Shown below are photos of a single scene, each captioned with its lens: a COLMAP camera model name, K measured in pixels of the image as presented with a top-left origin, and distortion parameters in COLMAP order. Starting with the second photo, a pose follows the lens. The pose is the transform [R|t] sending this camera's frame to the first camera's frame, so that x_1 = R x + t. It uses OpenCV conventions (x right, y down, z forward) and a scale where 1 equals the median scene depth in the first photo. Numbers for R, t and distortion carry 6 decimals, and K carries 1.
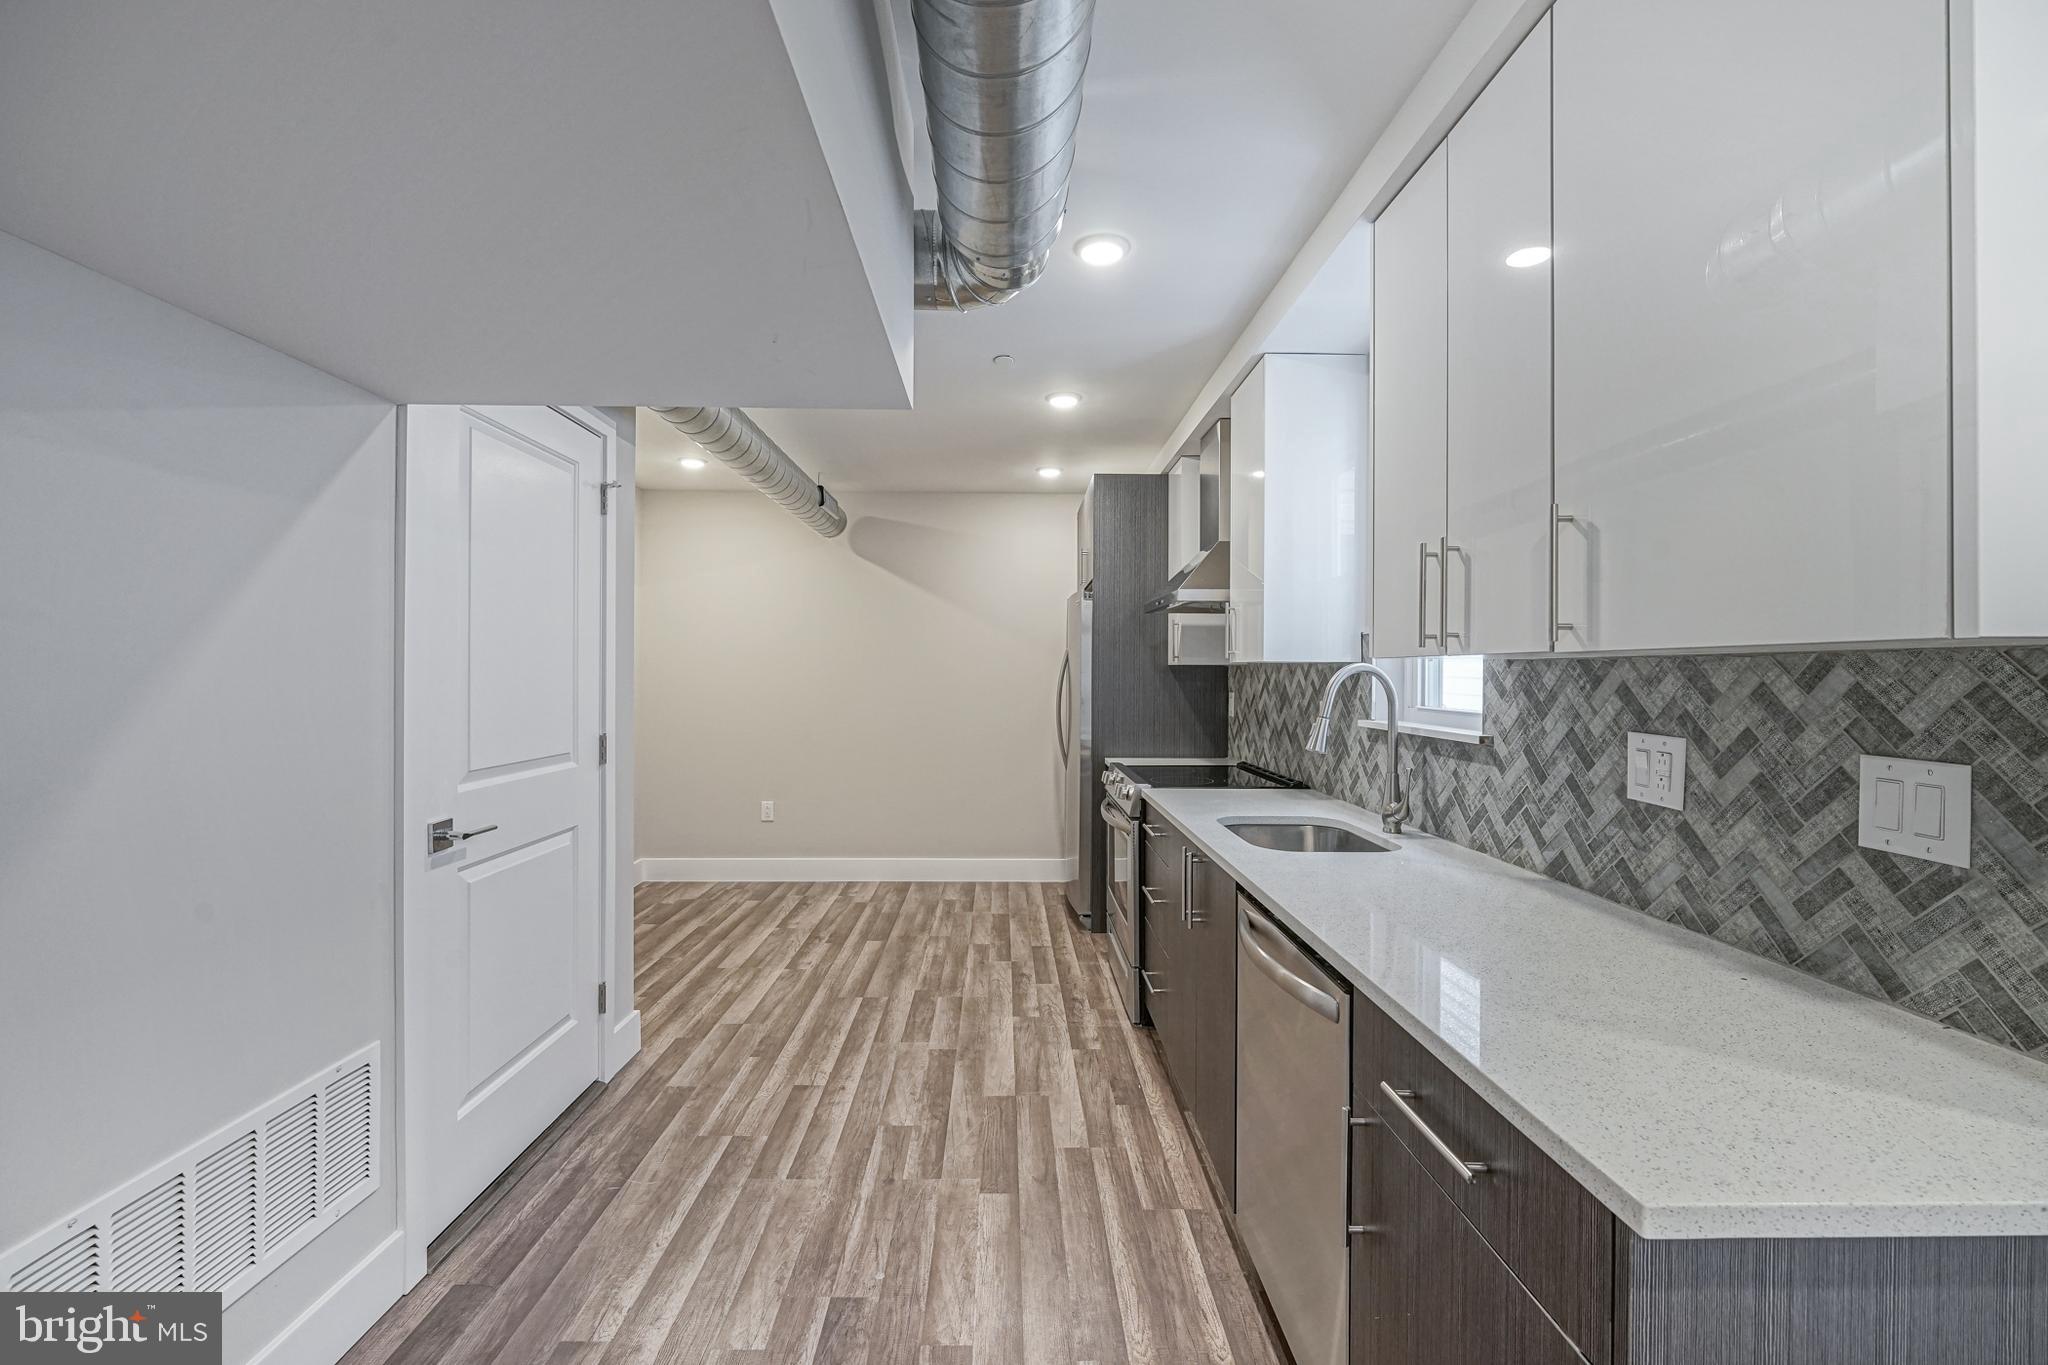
lens RADIAL K [[838.9, 0, 1021.8], [0, 838.9, 683.2], [0, 0, 1]] dist [-0.002610, 0.000819]
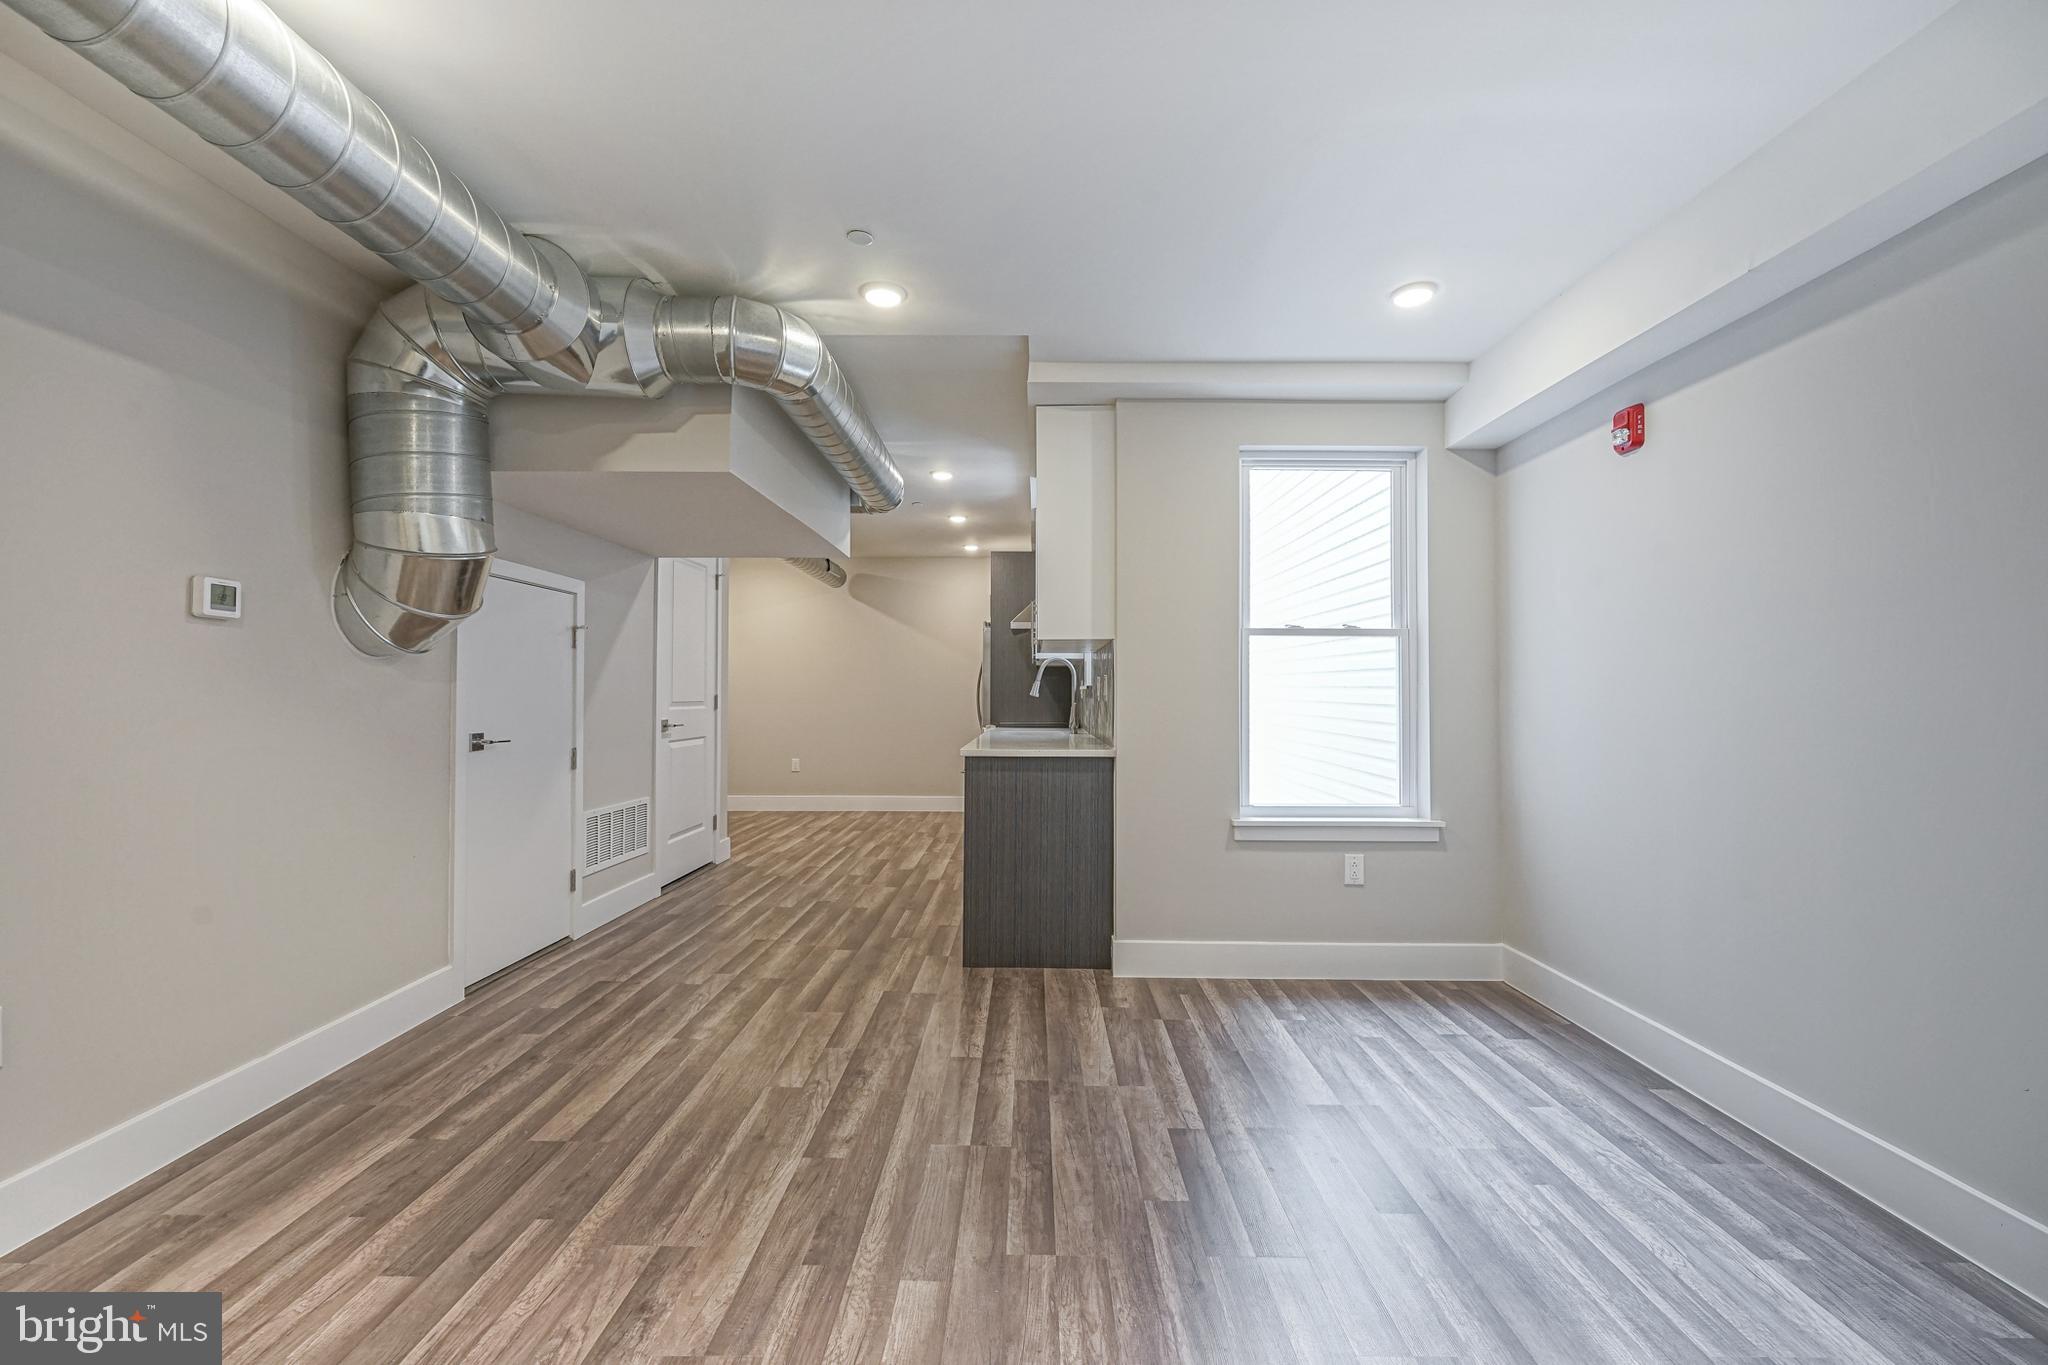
lens RADIAL K [[803.6, 0, 1004.6], [0, 803.6, 688.5], [0, 0, 1]] dist [-0.002581, 0.000177]
pose [[0.999106, -0.001195, -0.042257, 0.322072], [0.000408, 0.999827, -0.018622, 0.090805], [0.042272, 0.018588, 0.998933, -1.036088]]
